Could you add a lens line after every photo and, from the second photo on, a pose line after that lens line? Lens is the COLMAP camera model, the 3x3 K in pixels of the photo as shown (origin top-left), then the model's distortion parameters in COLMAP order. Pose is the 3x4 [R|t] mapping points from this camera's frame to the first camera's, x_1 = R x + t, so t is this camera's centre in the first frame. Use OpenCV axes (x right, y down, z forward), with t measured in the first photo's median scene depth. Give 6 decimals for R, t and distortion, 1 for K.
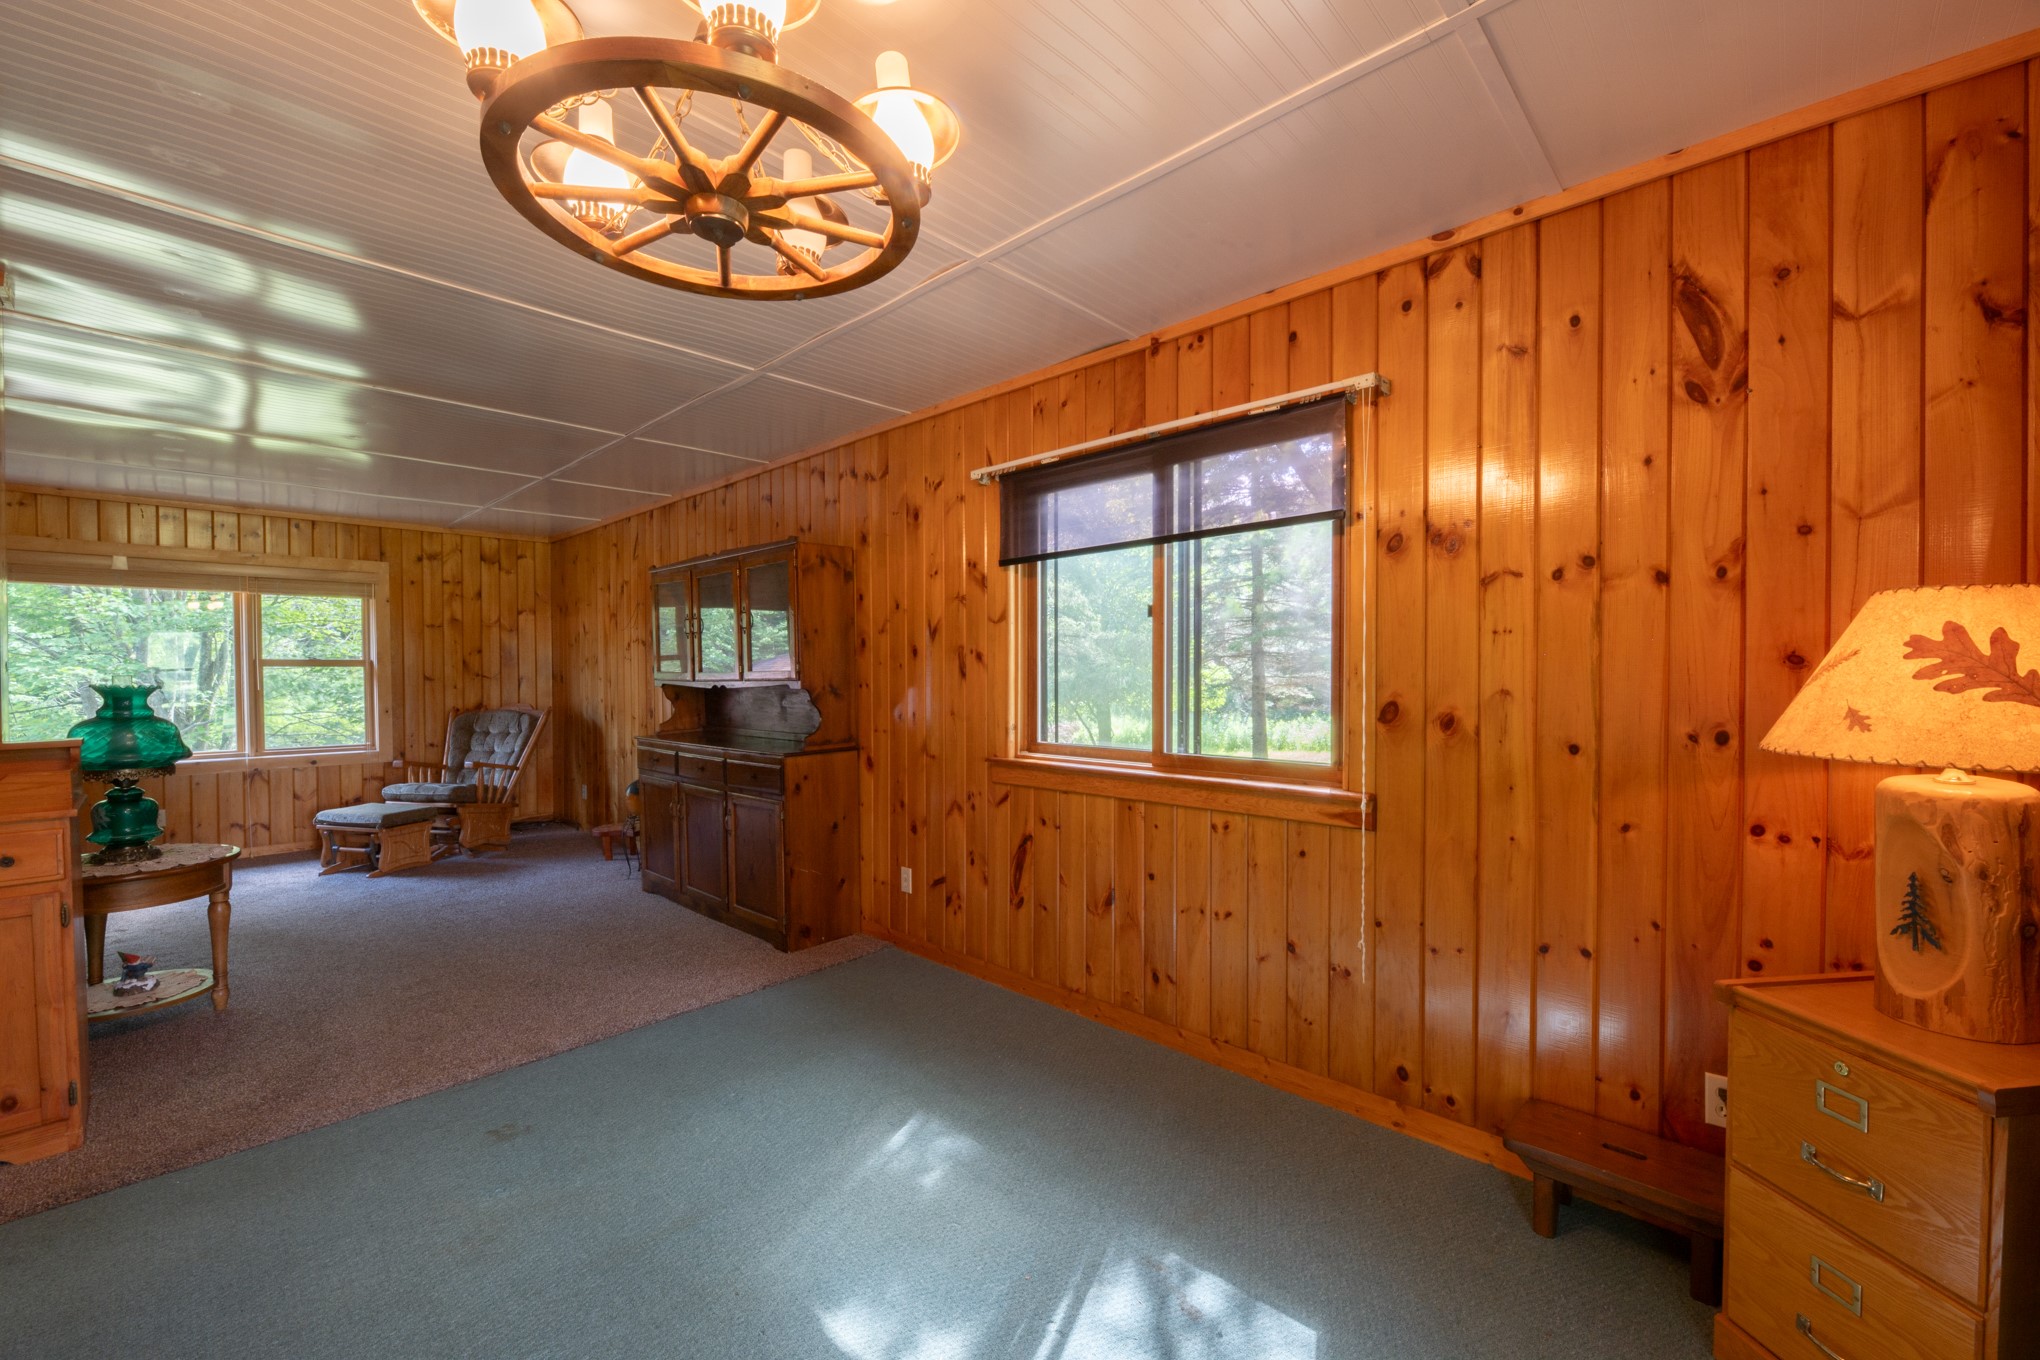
lens RADIAL K [[819.3, 0, 1016.1], [0, 819.3, 687.4], [0, 0, 1]] dist [0.000003, -0.003026]
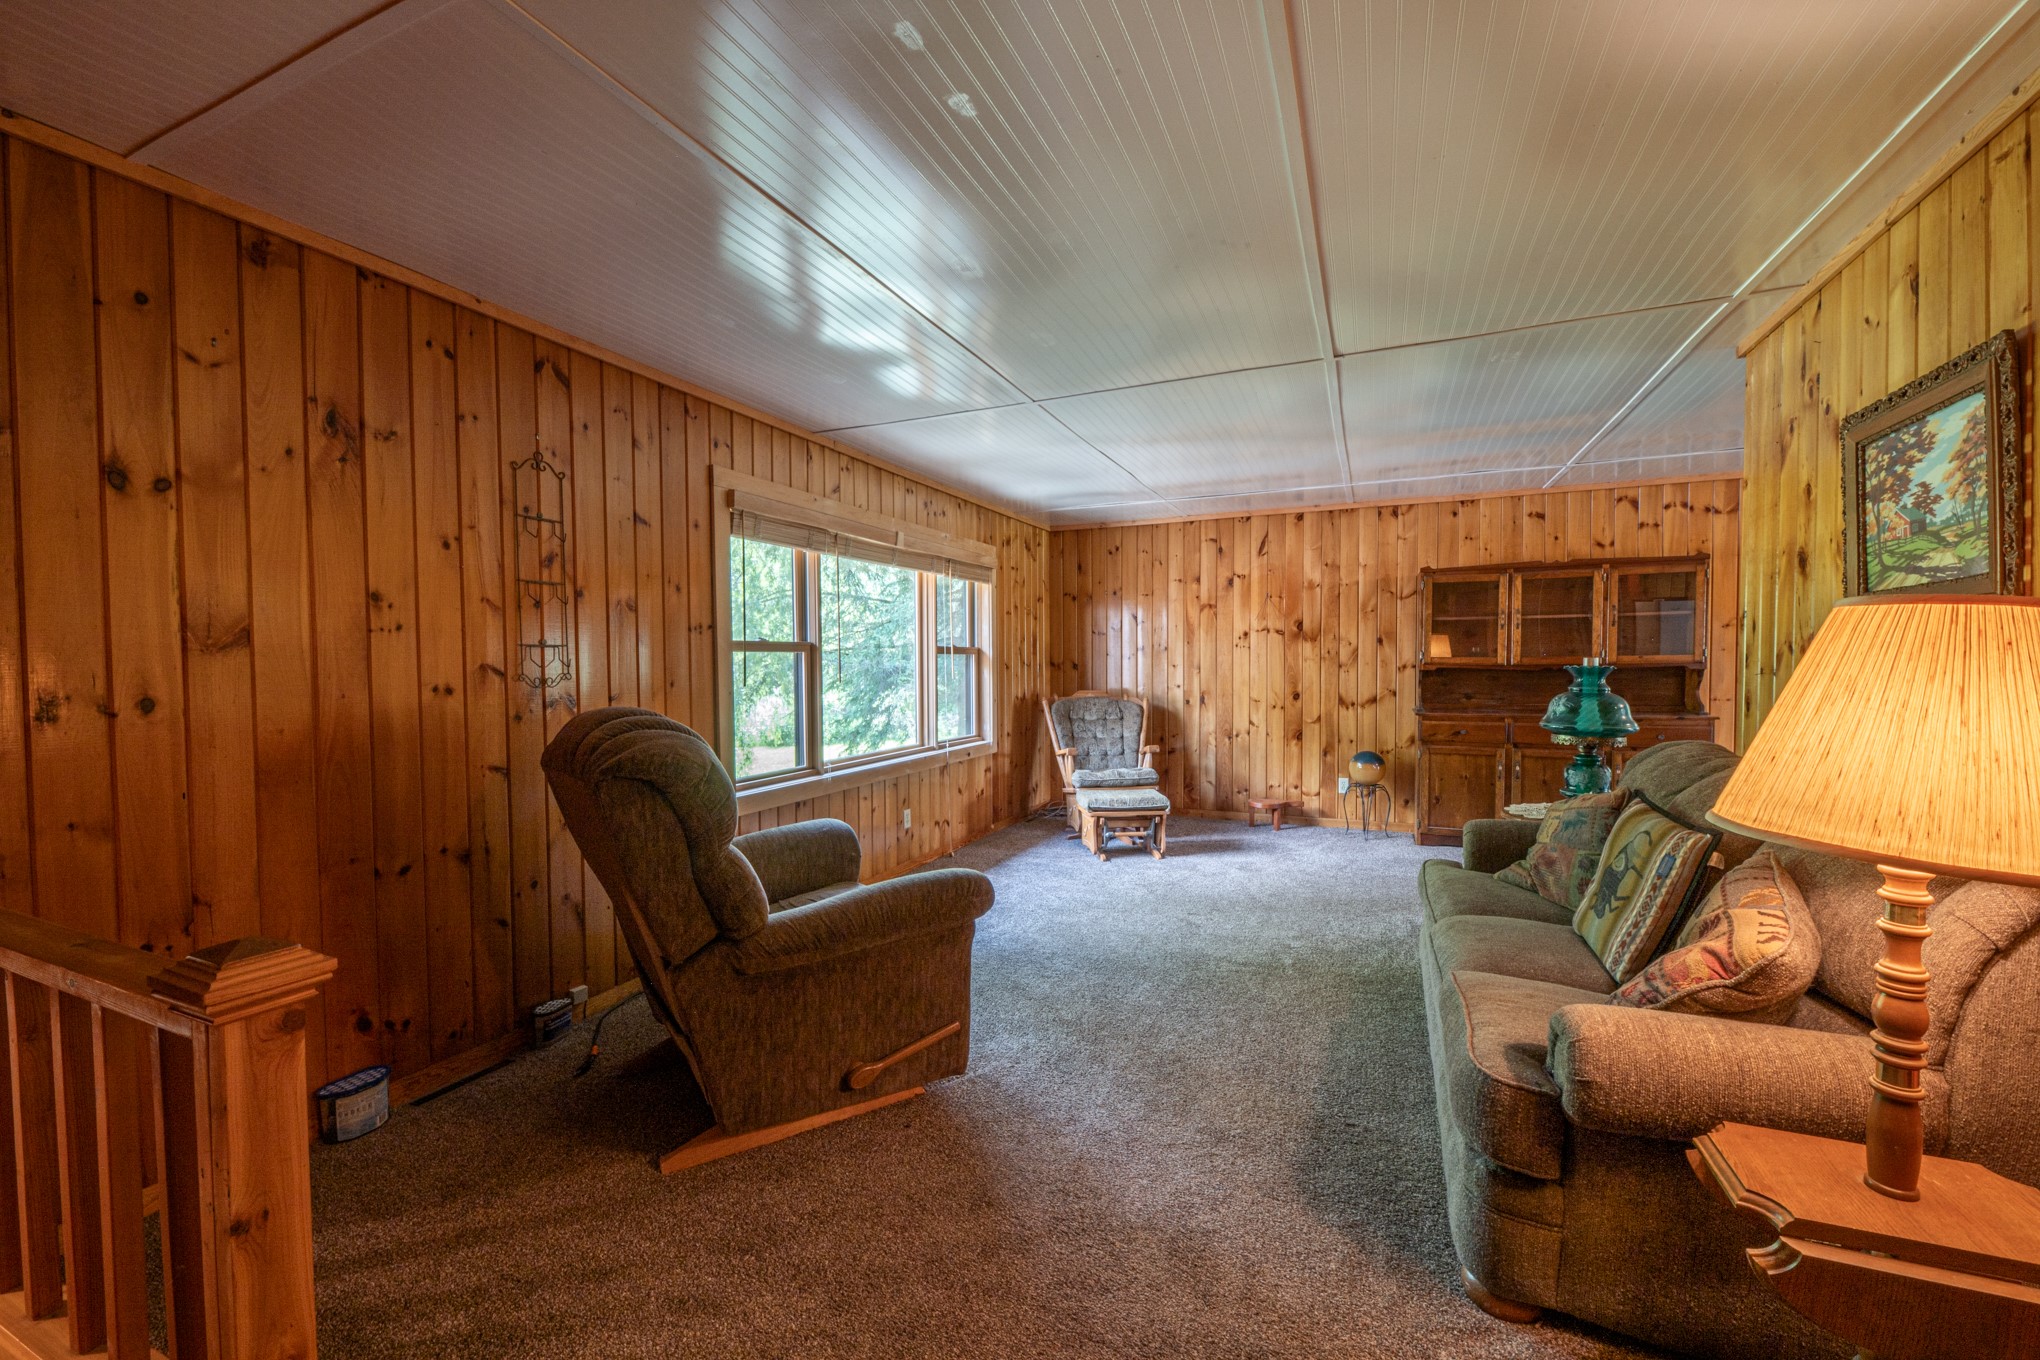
lens RADIAL K [[819.3, 0, 1020.8], [0, 819.3, 689.1], [0, 0, 1]] dist [0.000003, -0.003026]
pose [[0.940547, -0.015651, 0.339302, -1.862219], [0.011196, 0.999824, 0.015083, 0.003152], [-0.339479, -0.010388, 0.940556, 0.134060]]
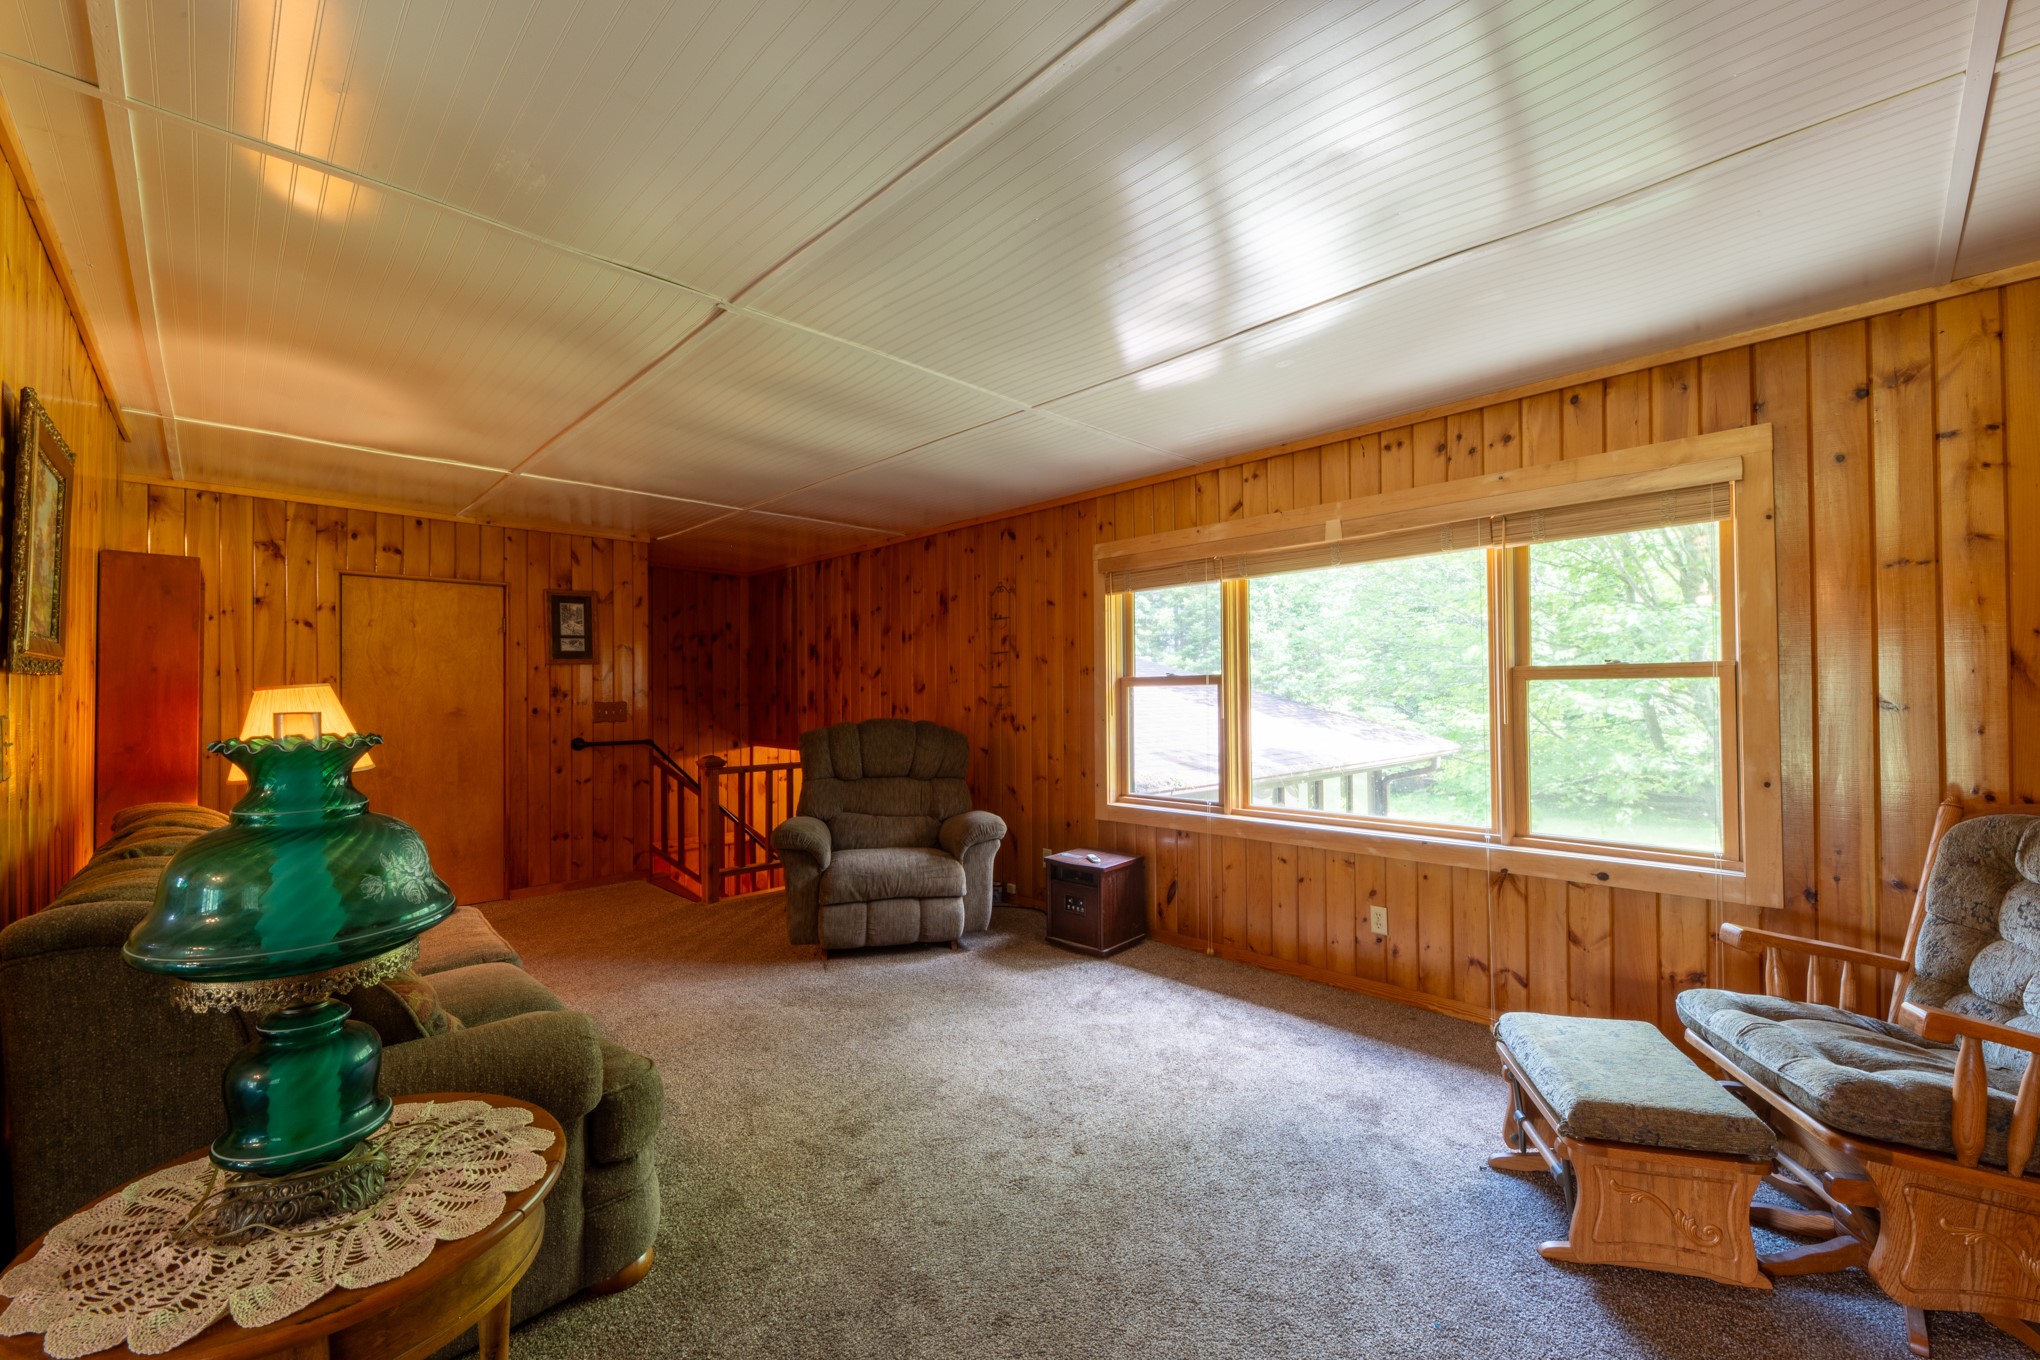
lens RADIAL K [[819.3, 0, 1019.5], [0, 819.3, 688.8], [0, 0, 1]] dist [0.000003, -0.003026]
pose [[-0.038904, -0.004733, -0.999232, -0.595110], [-0.011118, 0.999929, -0.004304, -0.022315], [0.999181, 0.010942, -0.038954, 1.111606]]
